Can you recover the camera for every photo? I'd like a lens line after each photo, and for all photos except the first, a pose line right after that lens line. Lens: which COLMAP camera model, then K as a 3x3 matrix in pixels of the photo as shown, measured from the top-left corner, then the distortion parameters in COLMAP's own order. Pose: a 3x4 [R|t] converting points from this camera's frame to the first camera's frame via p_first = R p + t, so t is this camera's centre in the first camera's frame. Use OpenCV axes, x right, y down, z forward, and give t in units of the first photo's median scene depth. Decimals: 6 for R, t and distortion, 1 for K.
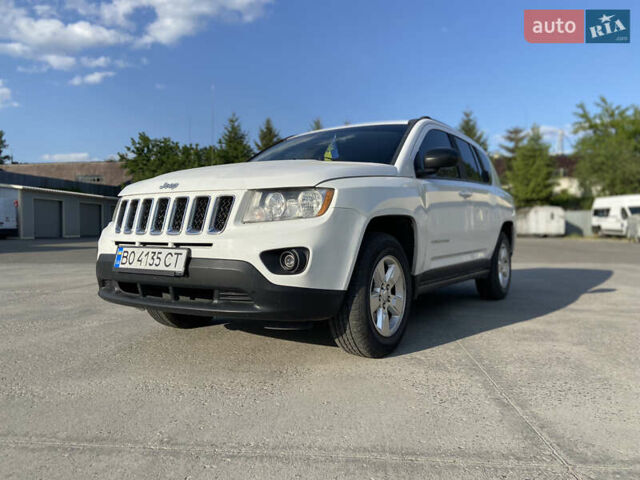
lens RADIAL K [[491.5, 0, 316.4], [0, 491.5, 236.8], [0, 0, 1]] dist [0.130084, -0.157306]
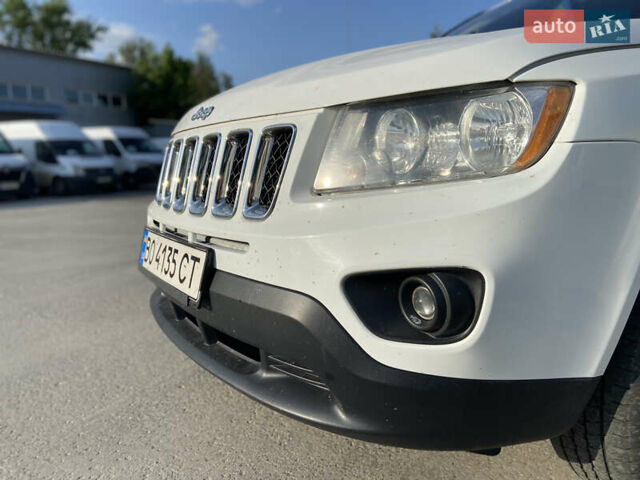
lens RADIAL K [[491.5, 0, 316.4], [0, 491.5, 236.8], [0, 0, 1]] dist [0.130084, -0.157306]
pose [[0.916429, 0.025812, -0.399363, 0.015264], [0.043628, 0.985527, 0.163810, -0.058690], [0.397811, -0.167544, 0.902039, 0.617034]]
